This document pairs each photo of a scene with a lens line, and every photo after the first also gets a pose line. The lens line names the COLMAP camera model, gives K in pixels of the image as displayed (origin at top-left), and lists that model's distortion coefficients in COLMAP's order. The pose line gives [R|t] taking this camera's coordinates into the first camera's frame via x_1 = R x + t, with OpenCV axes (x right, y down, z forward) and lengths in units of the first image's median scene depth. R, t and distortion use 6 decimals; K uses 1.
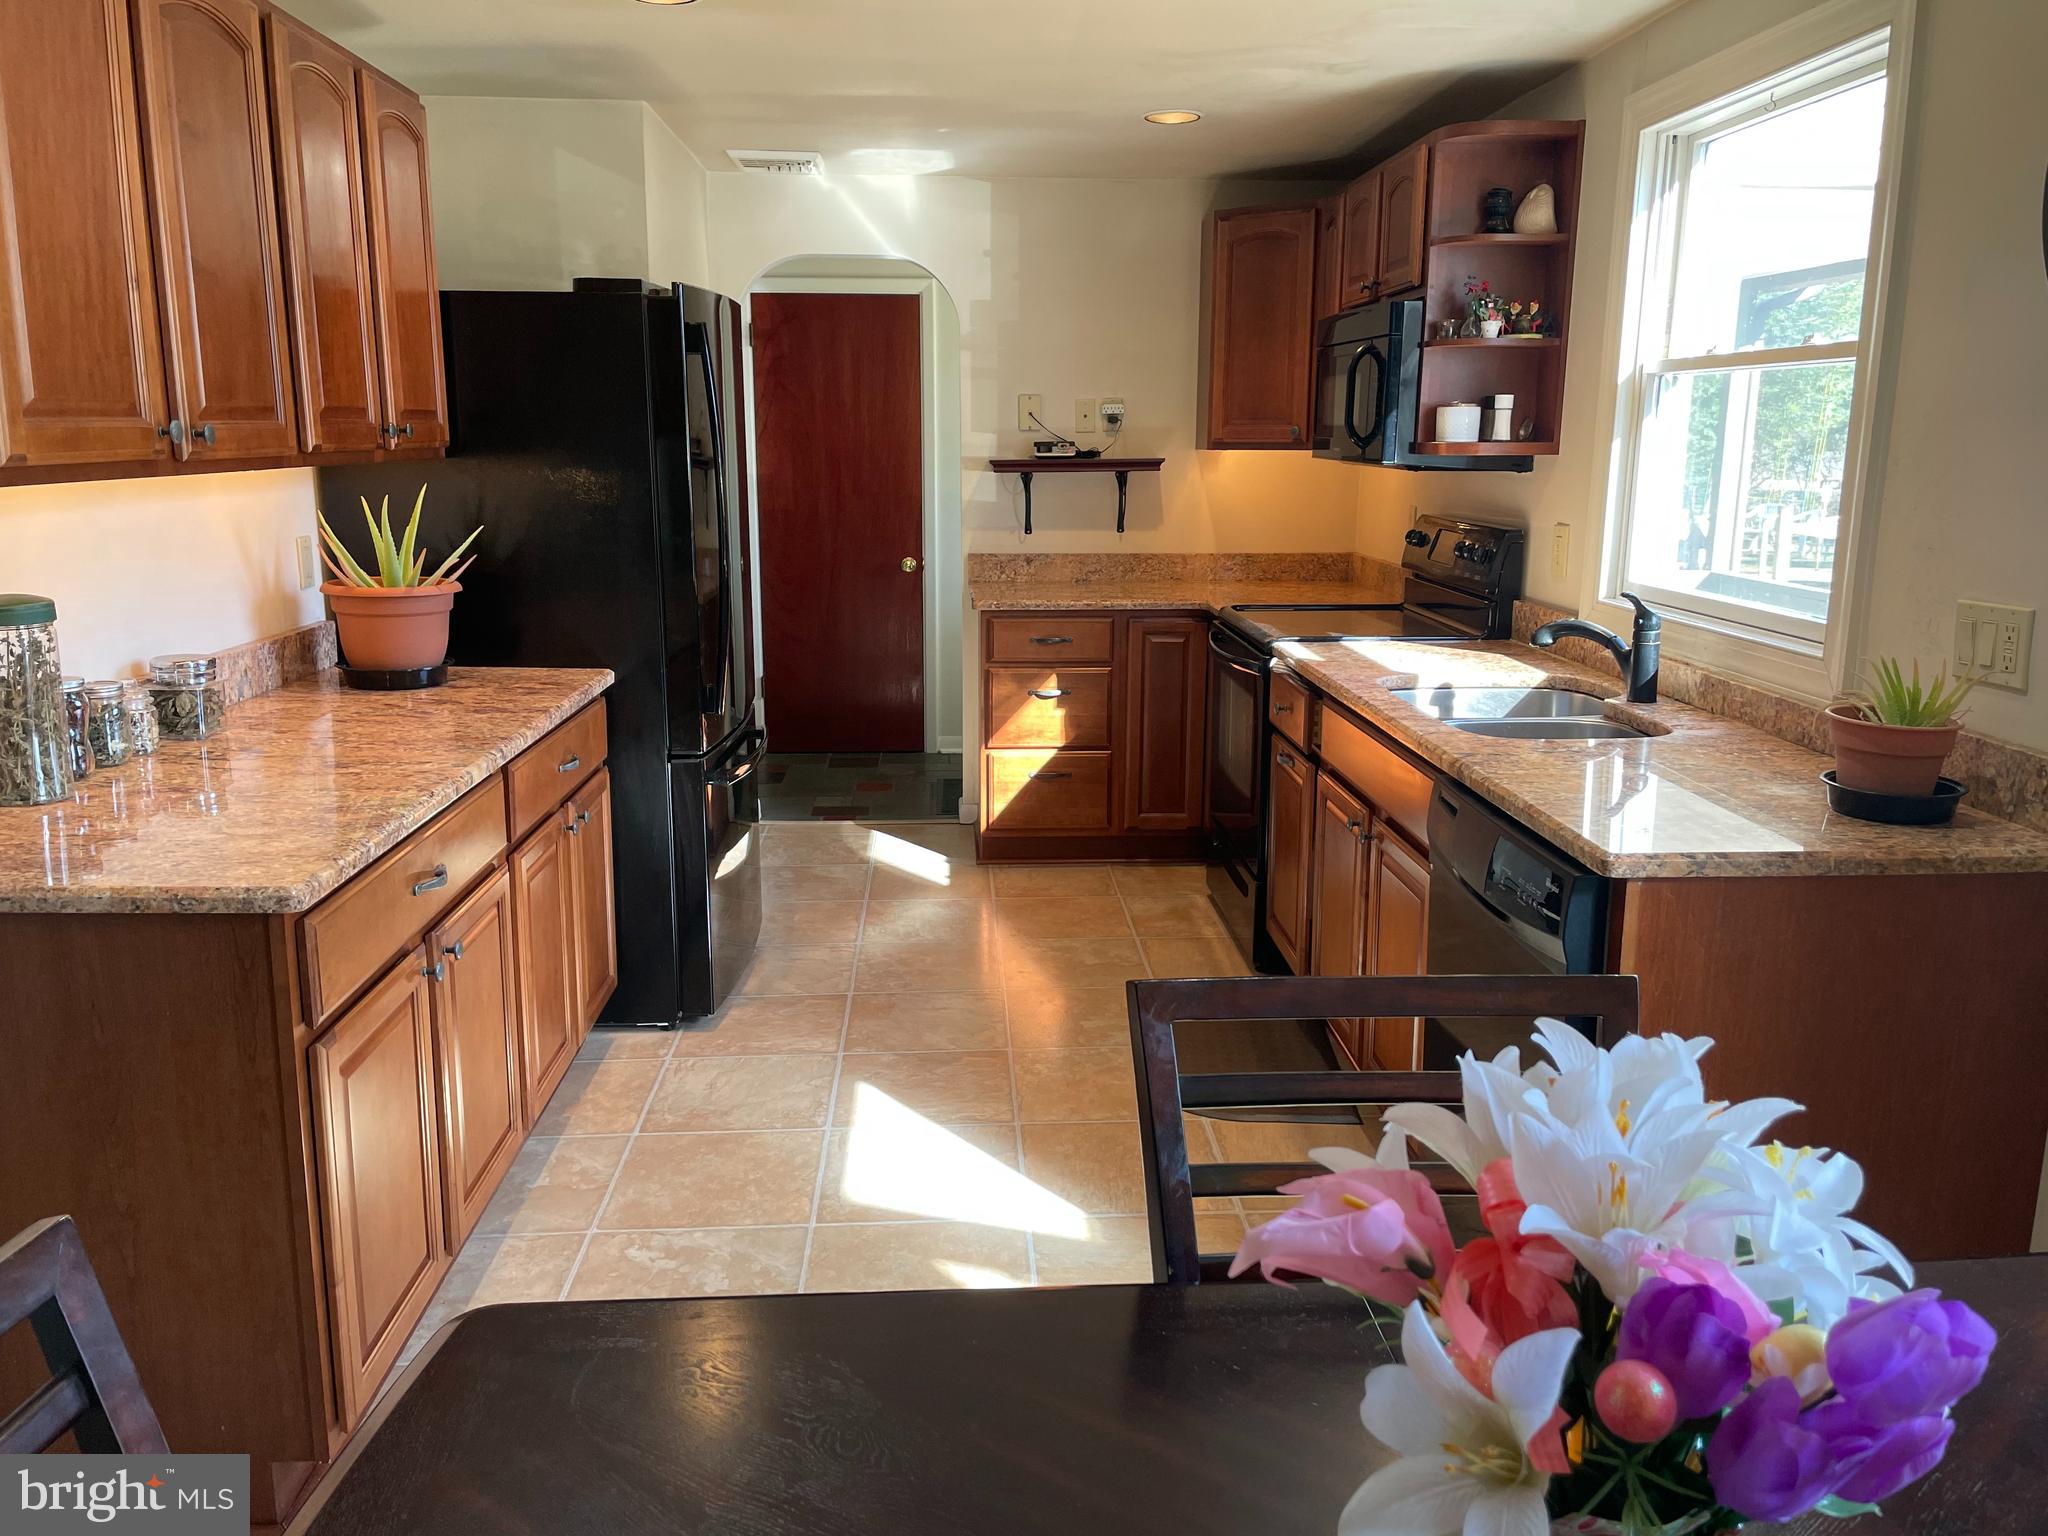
lens RADIAL K [[1554.4, 0, 1022.6], [0, 1554.4, 745.4], [0, 0, 1]] dist [0.095909, -0.124745]
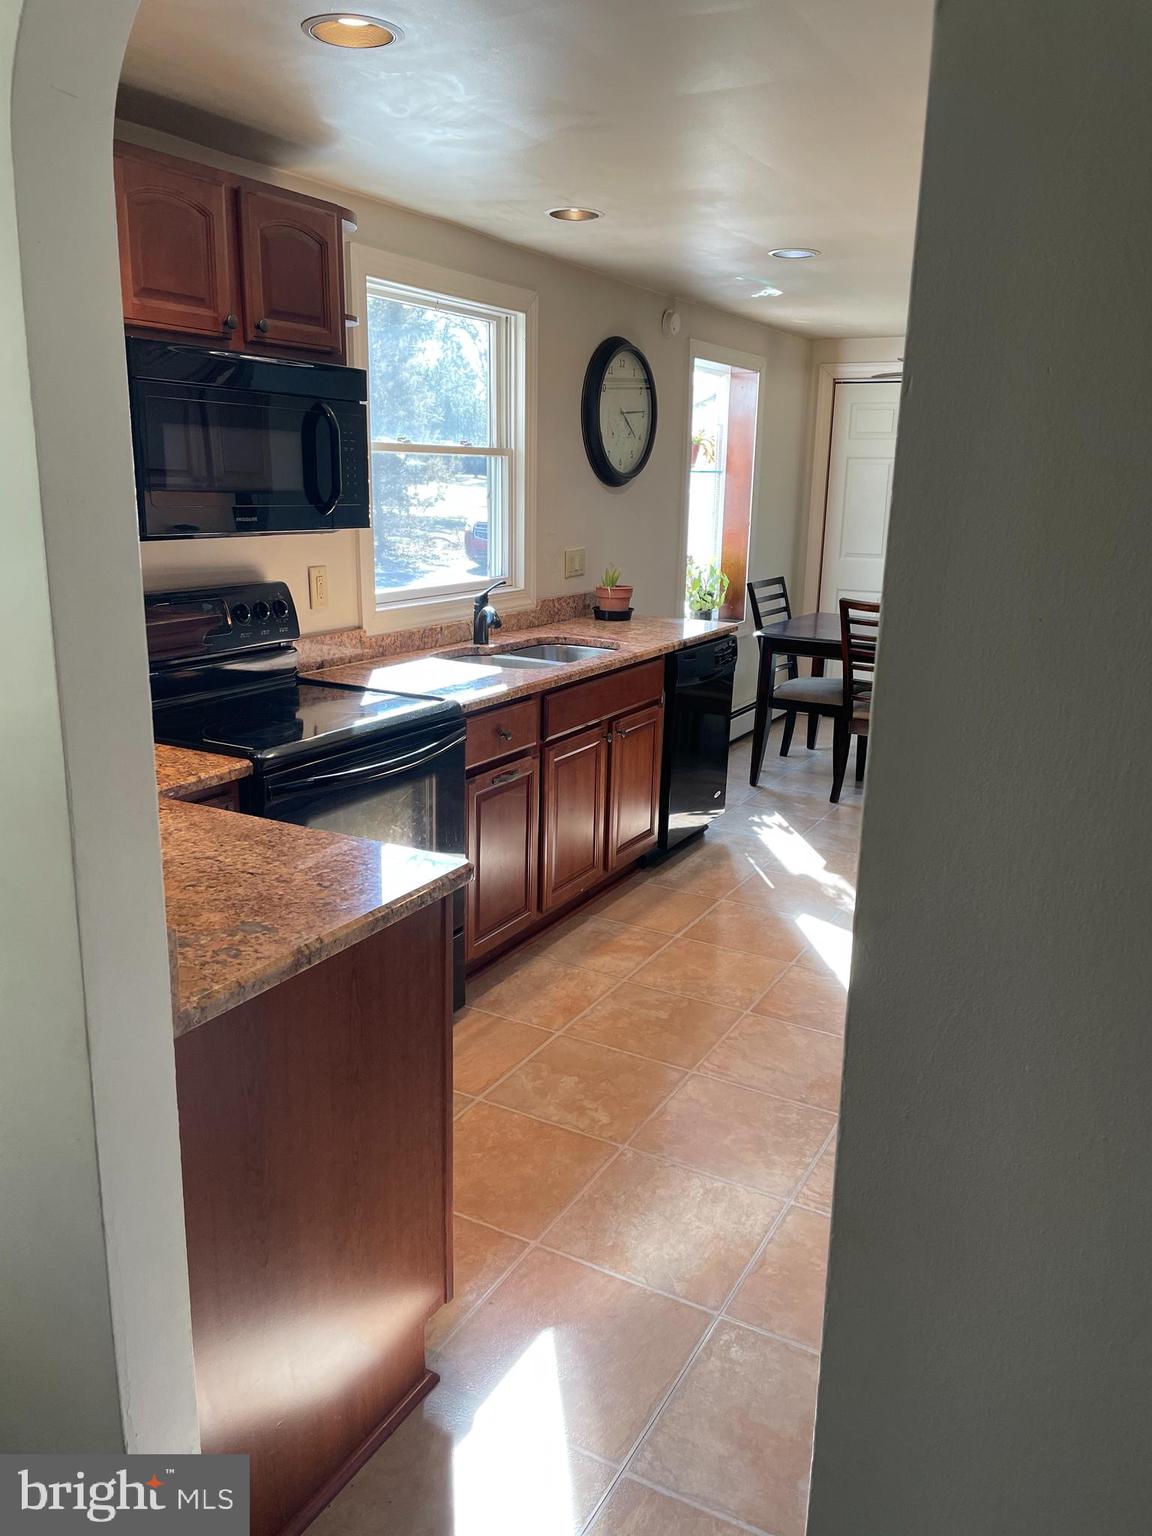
lens RADIAL K [[1165.8, 0, 581.5], [0, 1165.8, 756.9], [0, 0, 1]] dist [0.095909, -0.124745]
pose [[-0.853581, -0.148985, 0.499203, -0.336331], [0.076942, 0.911674, 0.403647, -0.379909], [-0.515247, 0.382955, -0.766724, 1.740877]]
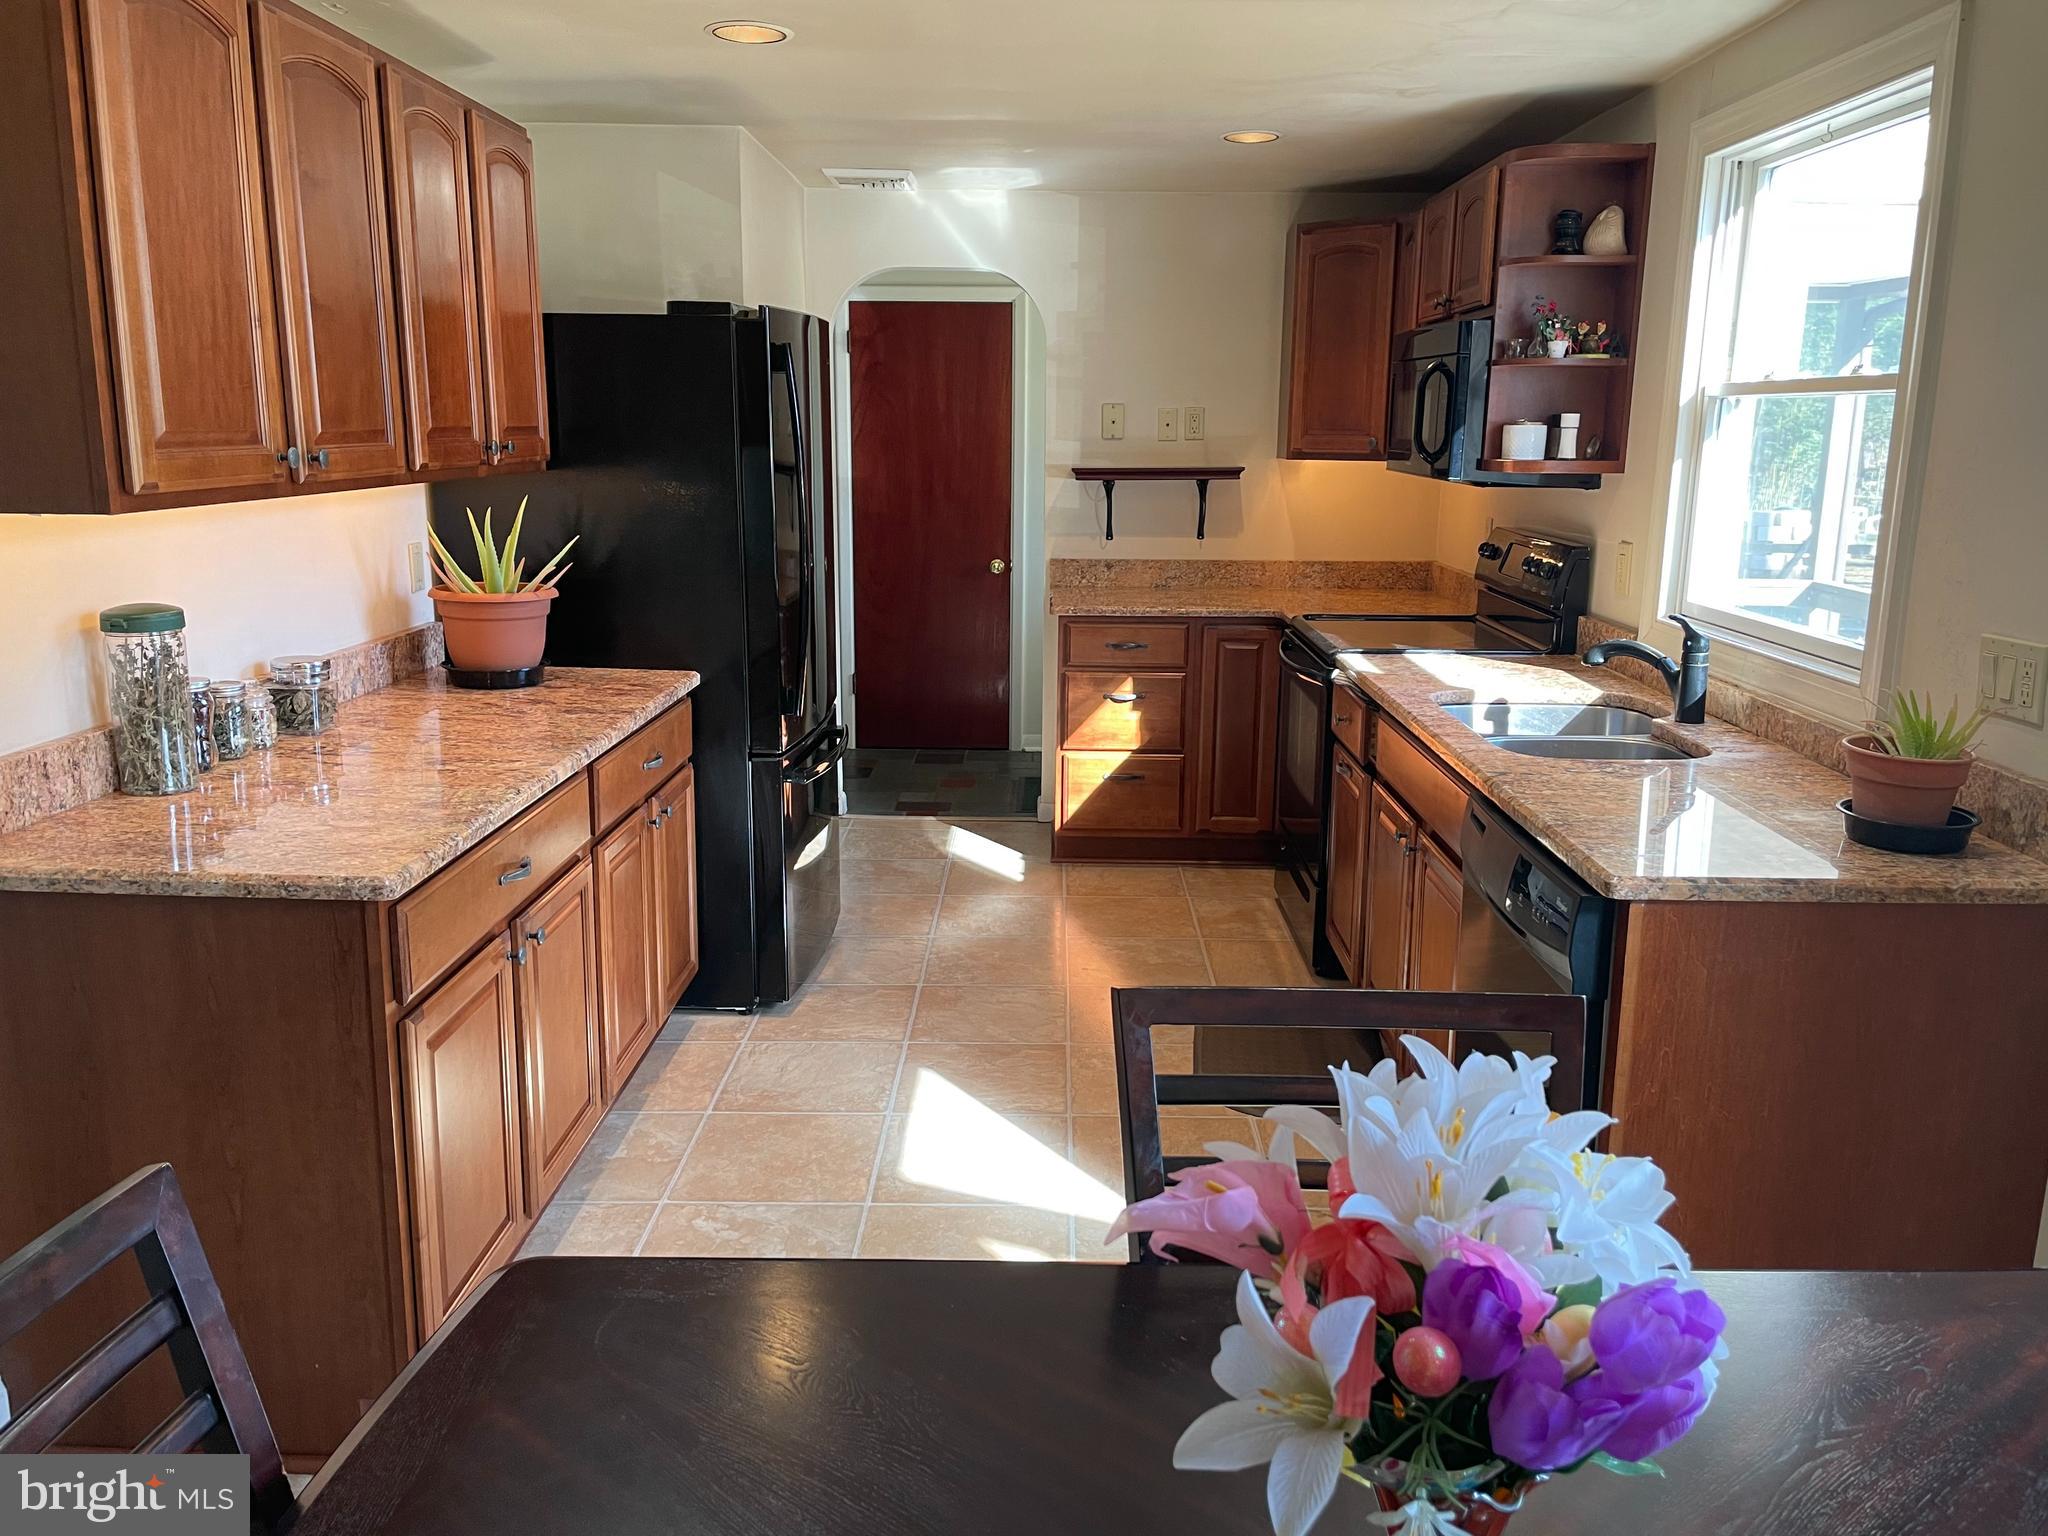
lens RADIAL K [[1553.3, 0, 1027.8], [0, 1553.3, 746.8], [0, 0, 1]] dist [0.099263, -0.129603]
pose [[0.997751, 0.019372, -0.064175, 0.028336], [-0.018991, 0.999798, 0.006534, -0.009013], [0.064288, -0.005301, 0.997917, -0.036367]]
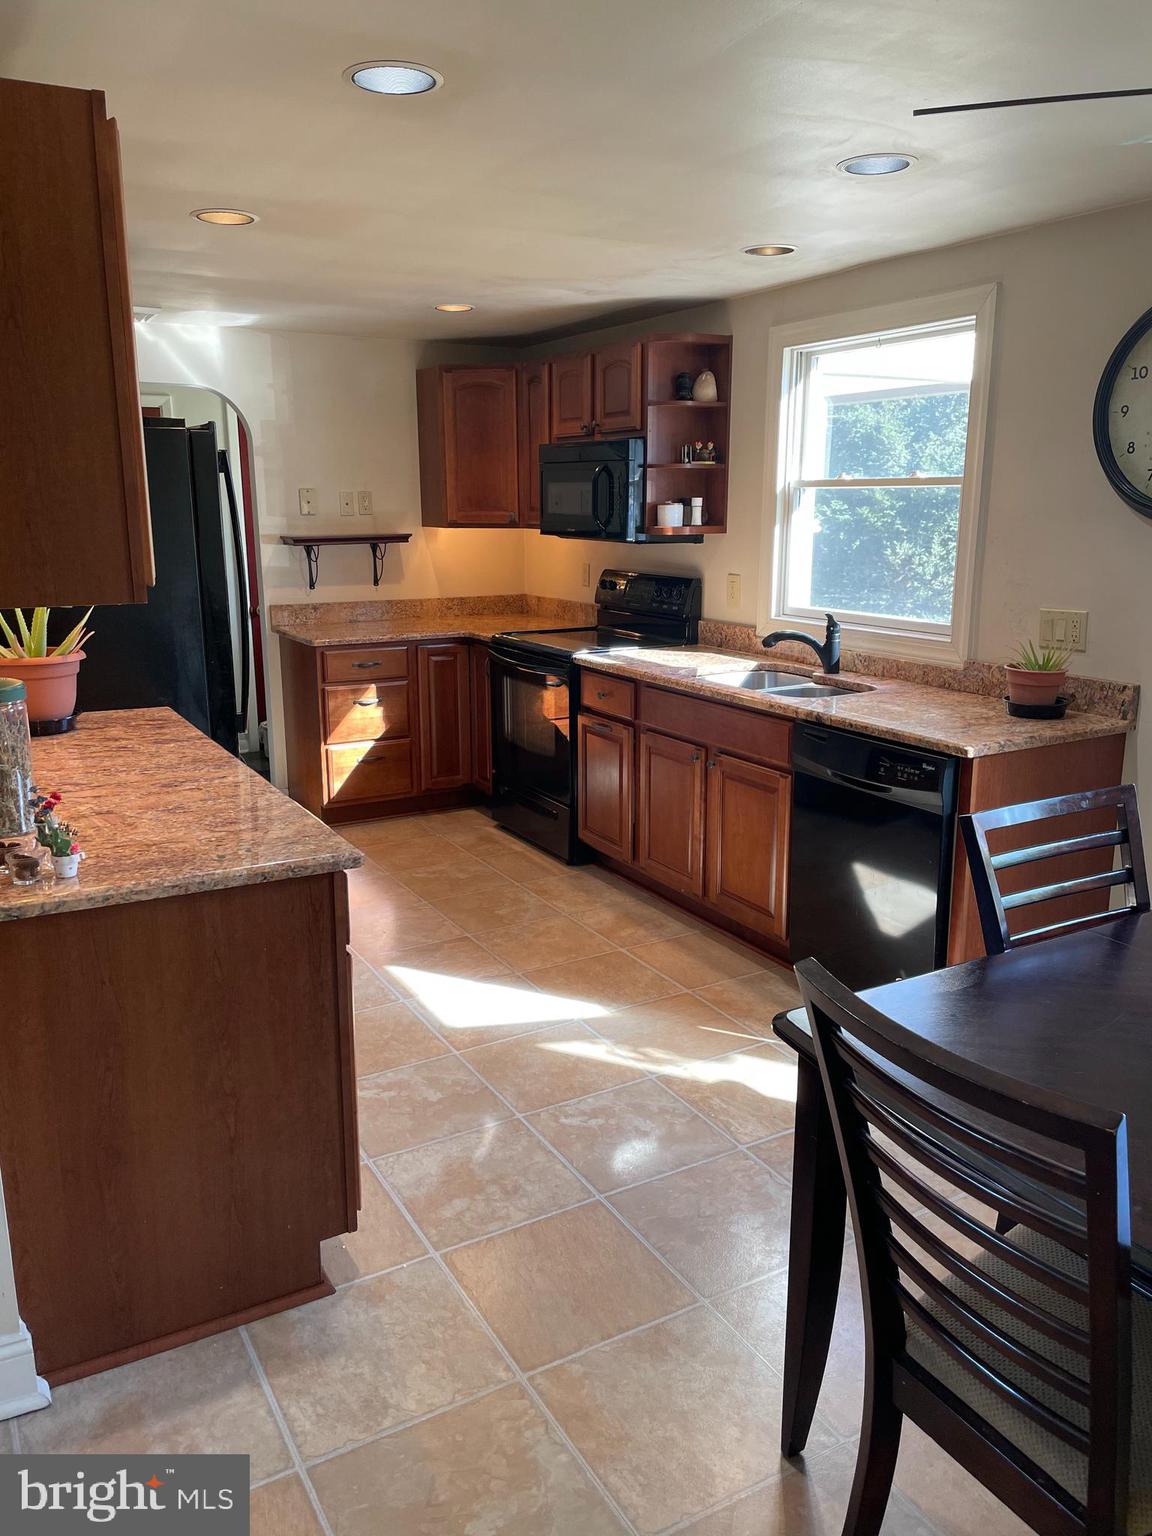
lens RADIAL K [[1165.8, 0, 581.5], [0, 1165.8, 756.9], [0, 0, 1]] dist [0.095909, -0.124745]
pose [[0.891398, -0.105430, 0.440788, -0.401235], [0.095728, 0.994423, 0.044263, -0.016601], [-0.442996, 0.002739, 0.896519, -0.065778]]
